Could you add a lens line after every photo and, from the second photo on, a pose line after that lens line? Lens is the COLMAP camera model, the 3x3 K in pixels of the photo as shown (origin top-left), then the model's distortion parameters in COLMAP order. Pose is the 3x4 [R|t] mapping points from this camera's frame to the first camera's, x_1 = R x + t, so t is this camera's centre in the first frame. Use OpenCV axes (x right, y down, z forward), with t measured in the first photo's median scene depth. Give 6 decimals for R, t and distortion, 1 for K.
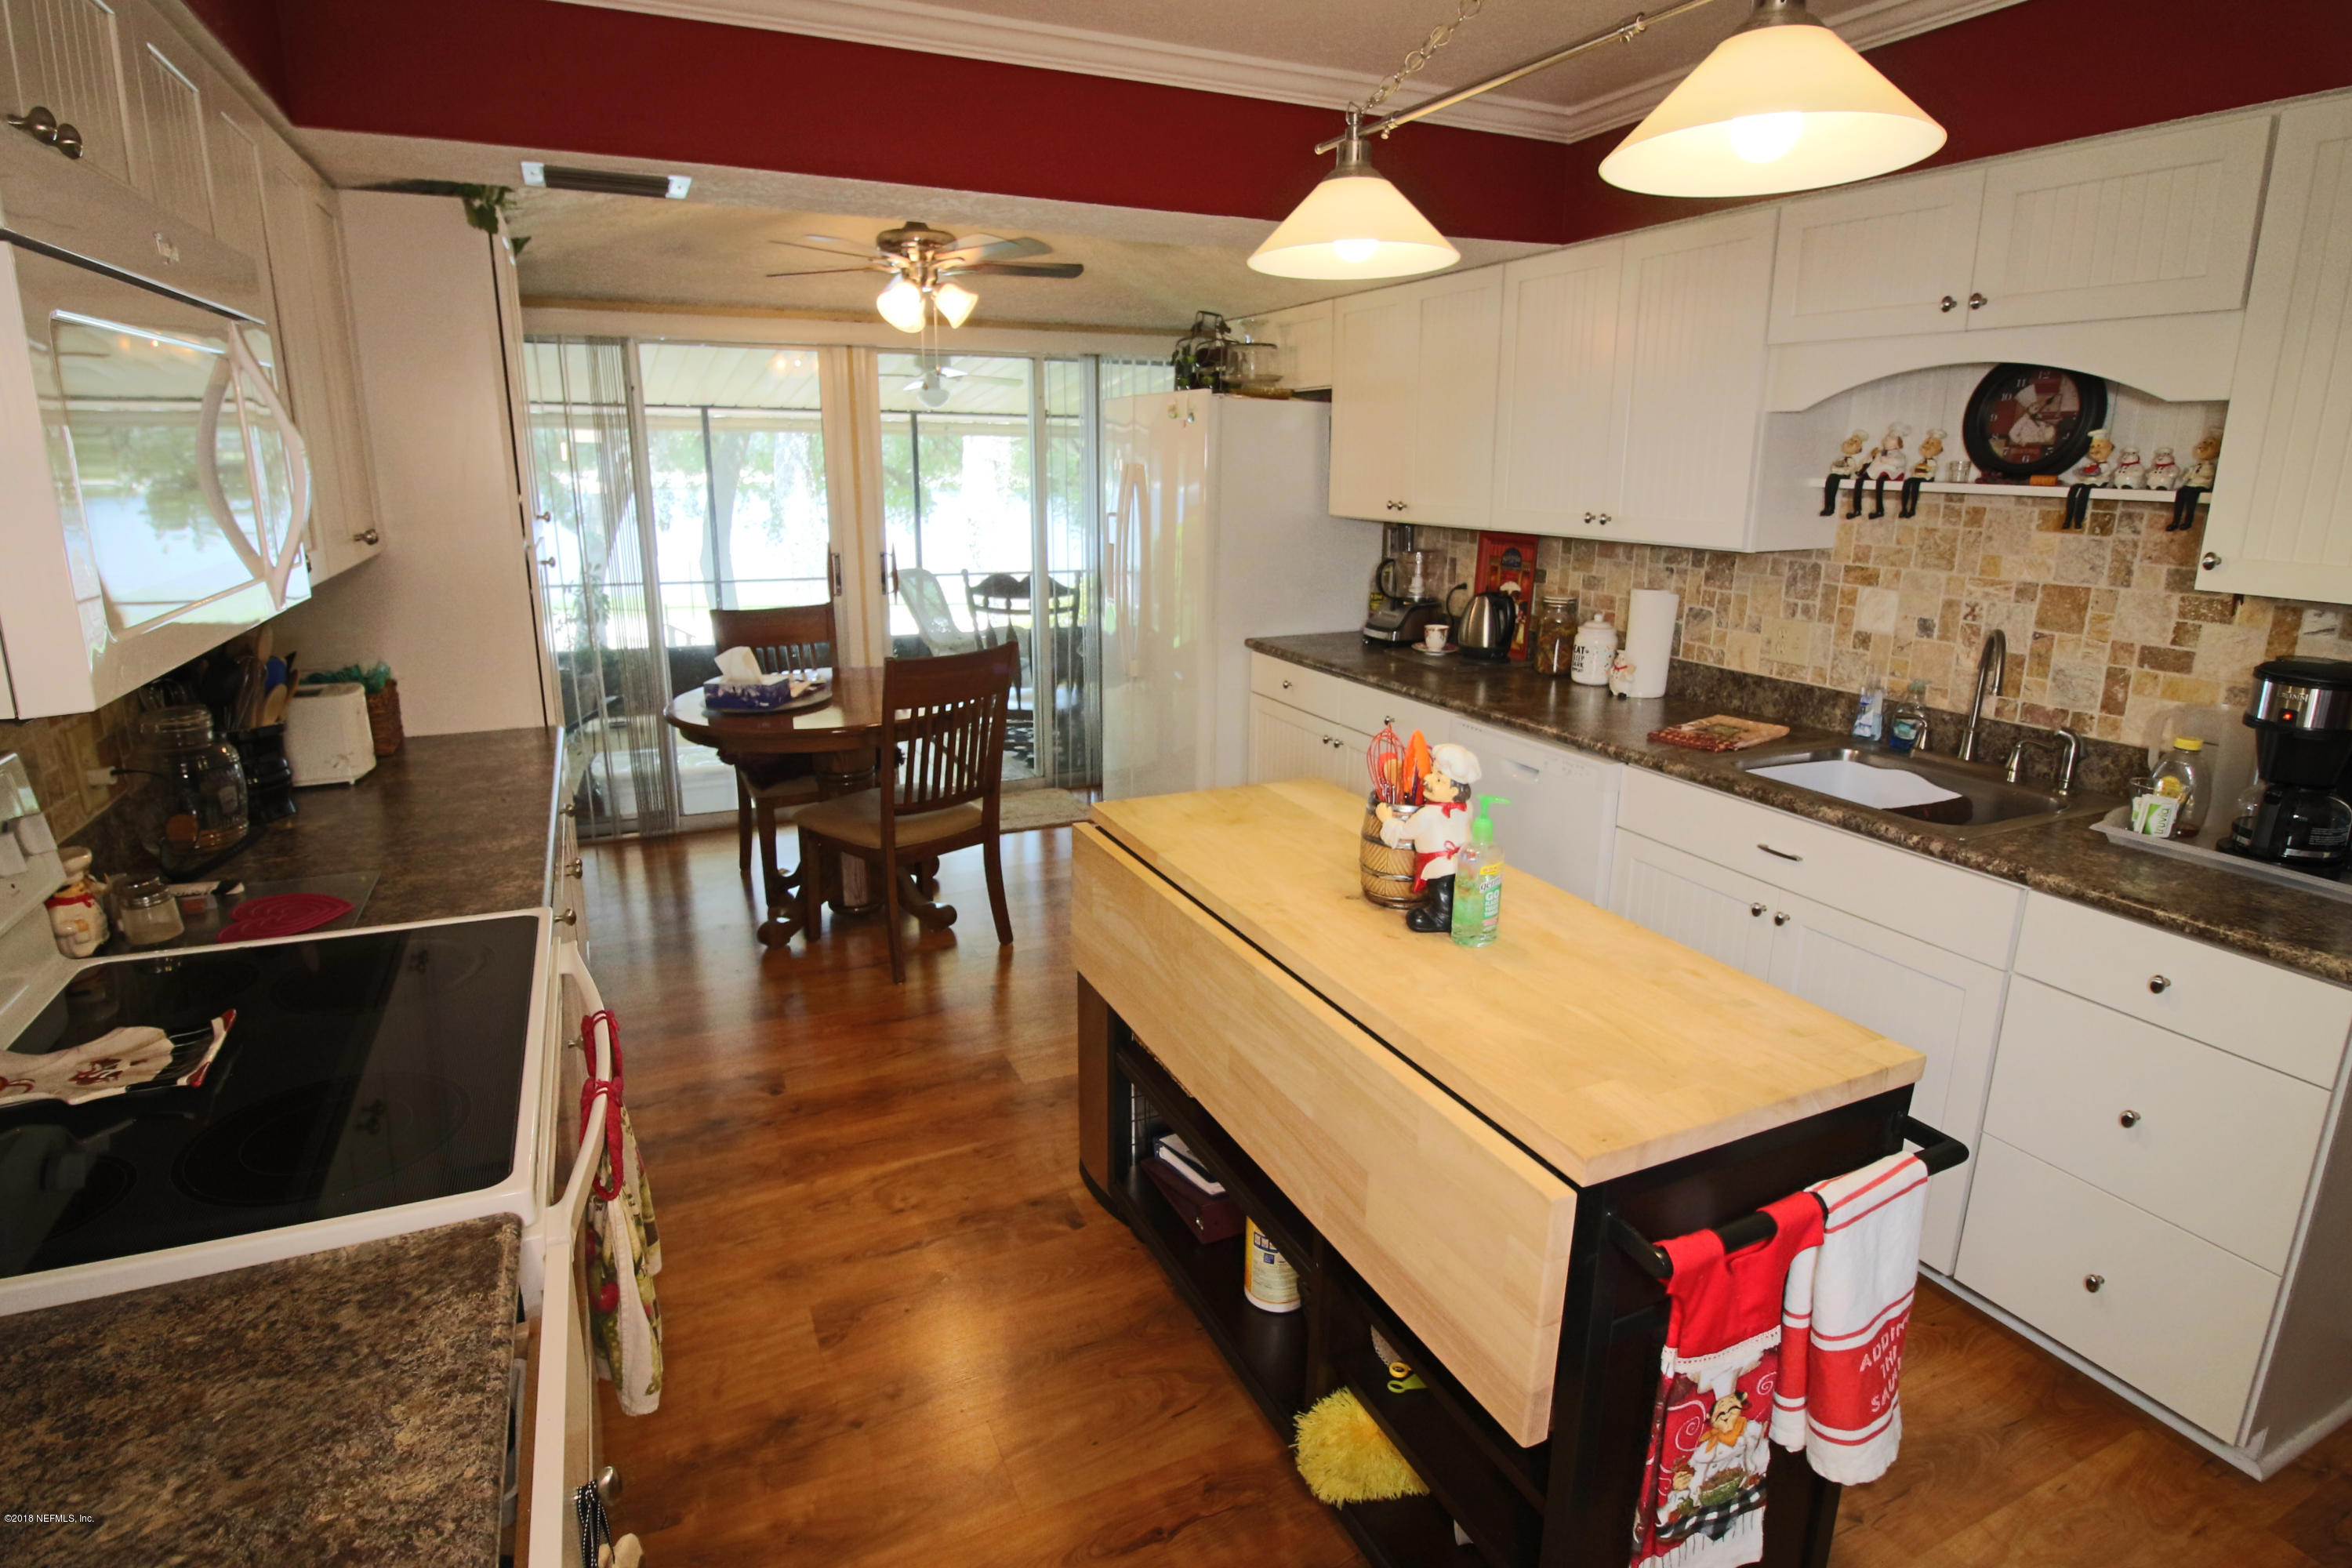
lens RADIAL K [[1213.4, 0, 1172.7], [0, 1213.4, 741.5], [0, 0, 1]] dist [-0.000935, -0.016919]
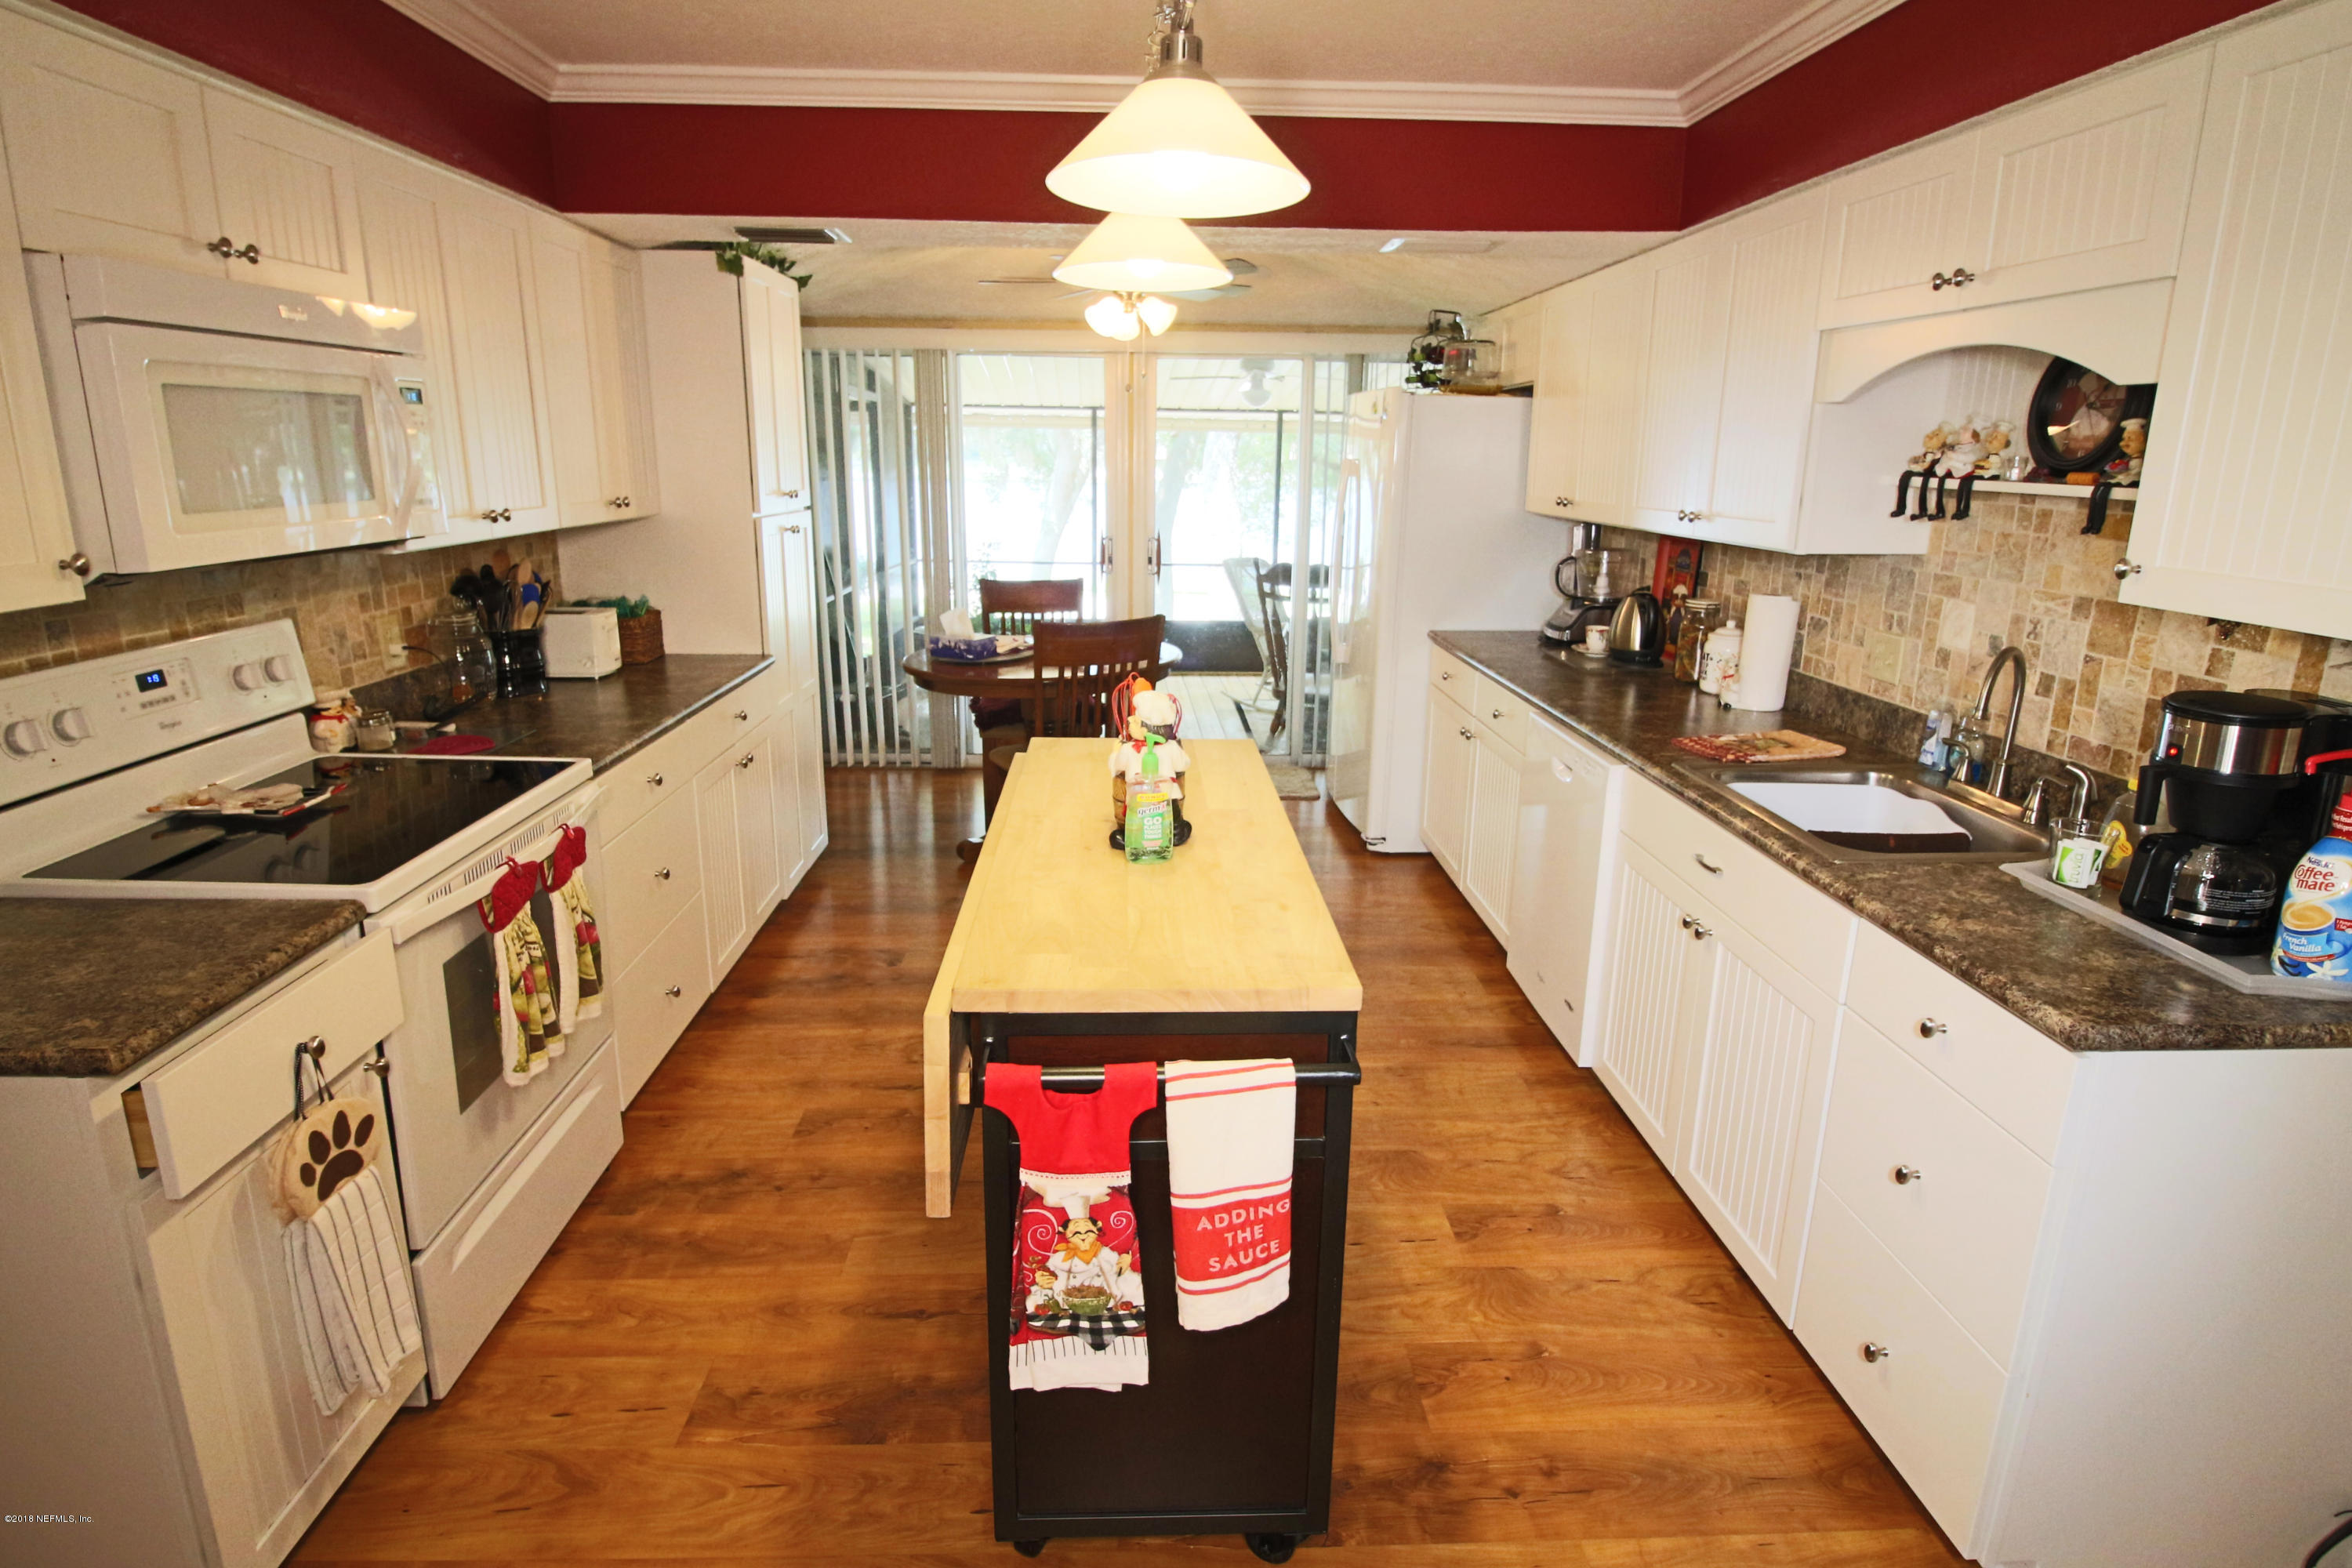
lens RADIAL K [[1213.4, 0, 1172.7], [0, 1213.4, 741.5], [0, 0, 1]] dist [-0.000935, -0.016919]
pose [[0.922830, 0.094743, -0.373374, 0.405707], [-0.094801, 0.995329, 0.018252, 0.016196], [0.373359, 0.018553, 0.927501, -0.041056]]
